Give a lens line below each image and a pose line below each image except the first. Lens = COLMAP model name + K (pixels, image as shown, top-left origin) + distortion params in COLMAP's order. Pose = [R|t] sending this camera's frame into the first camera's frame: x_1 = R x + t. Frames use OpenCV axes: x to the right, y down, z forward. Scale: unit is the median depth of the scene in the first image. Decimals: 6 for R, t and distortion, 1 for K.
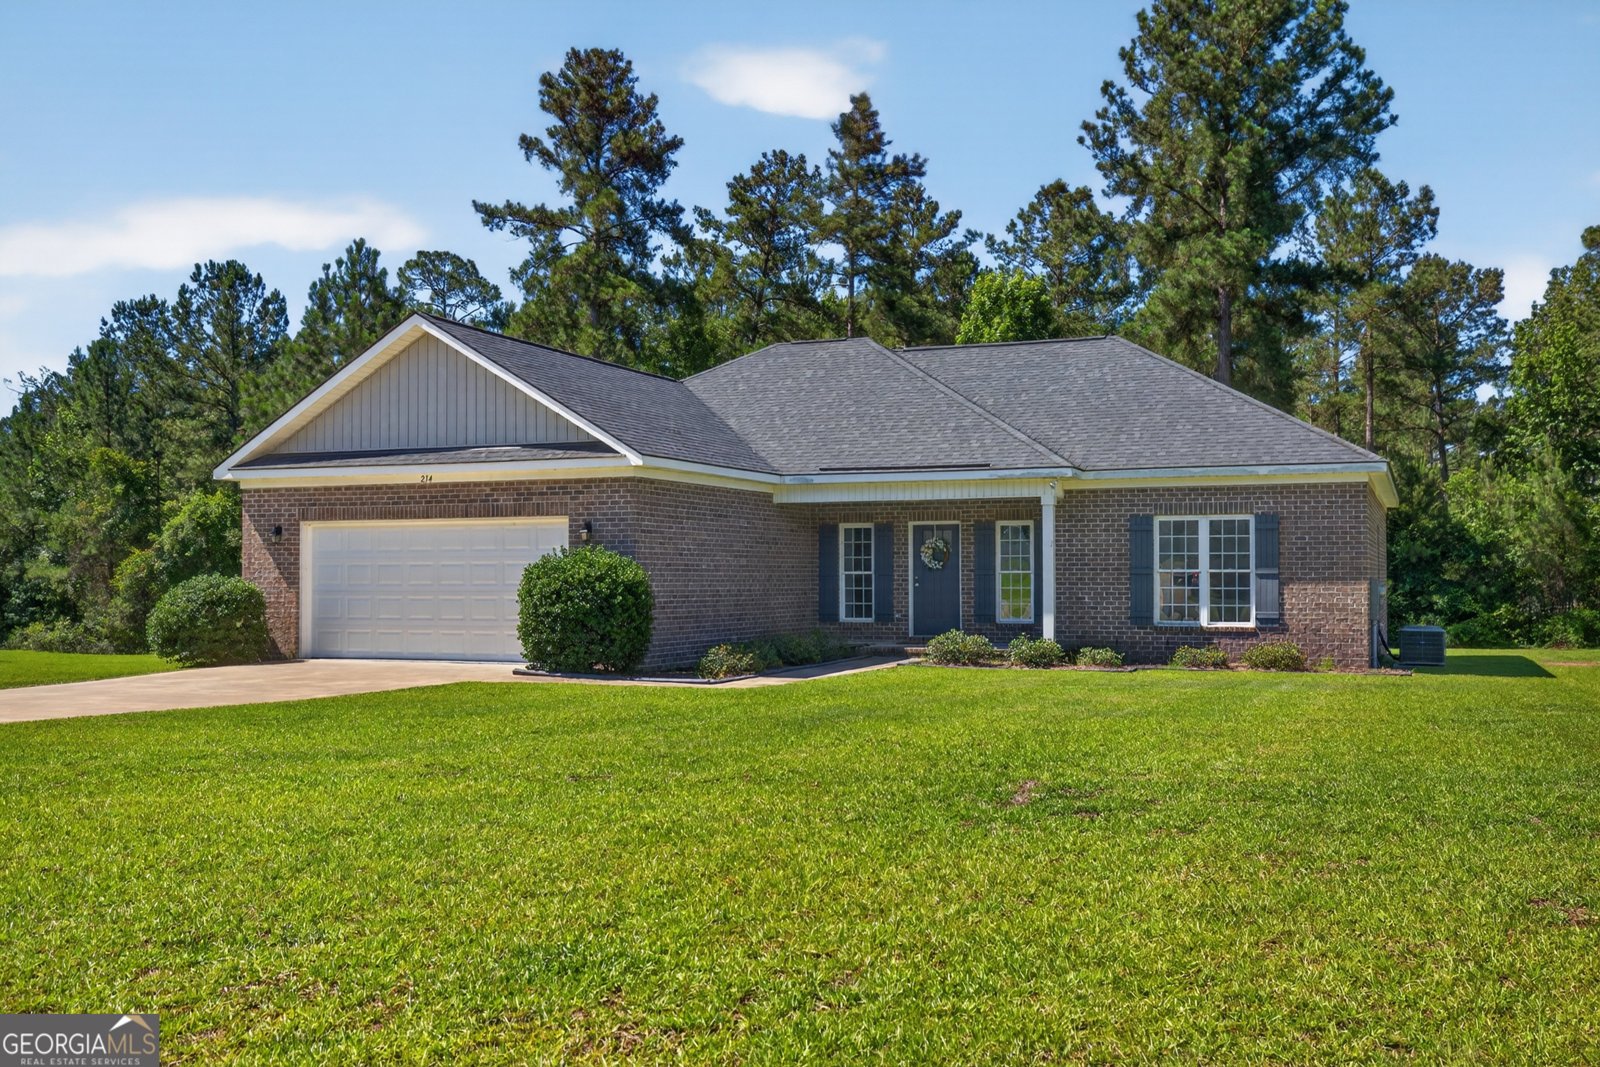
lens RADIAL K [[1540.9, 0, 800.0], [0, 1540.9, 533.5], [0, 0, 1]] dist [-0.009905, -0.003331]
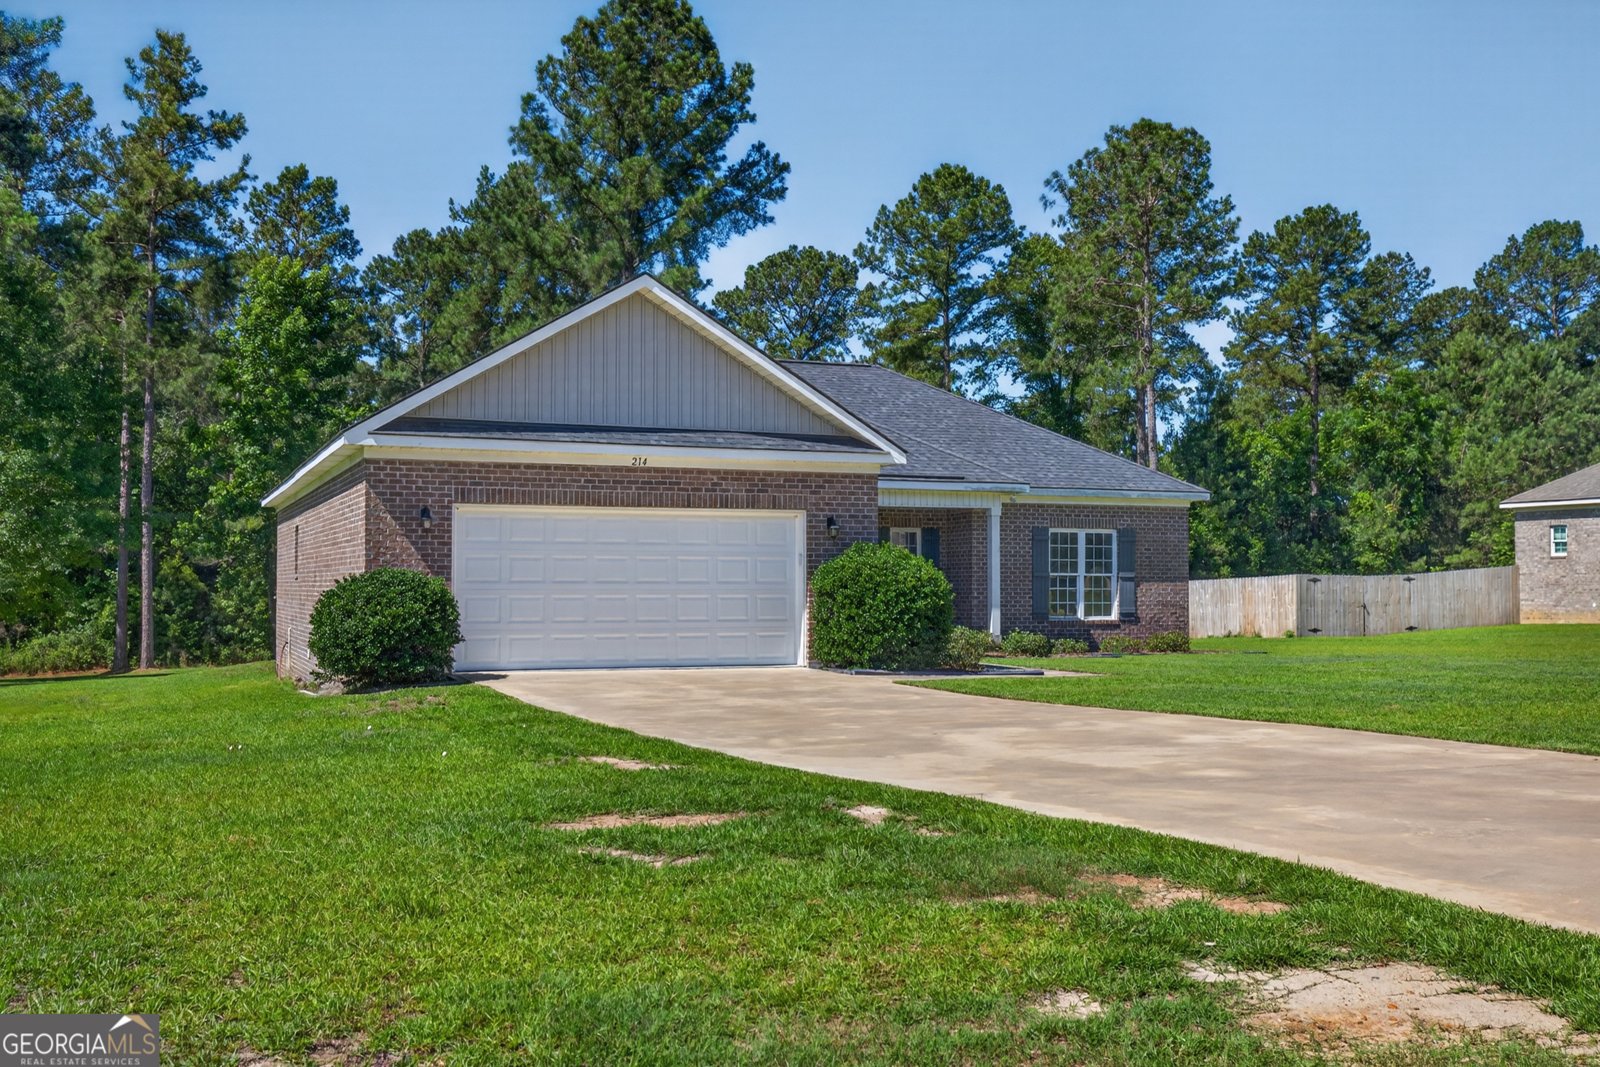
lens RADIAL K [[1540.9, 0, 800.0], [0, 1540.9, 533.5], [0, 0, 1]] dist [-0.009905, -0.003331]
pose [[0.714928, 0.028115, 0.698633, -0.760838], [-0.023523, 0.999593, -0.016155, 0.017070], [-0.698803, -0.004884, 0.715298, 0.288089]]
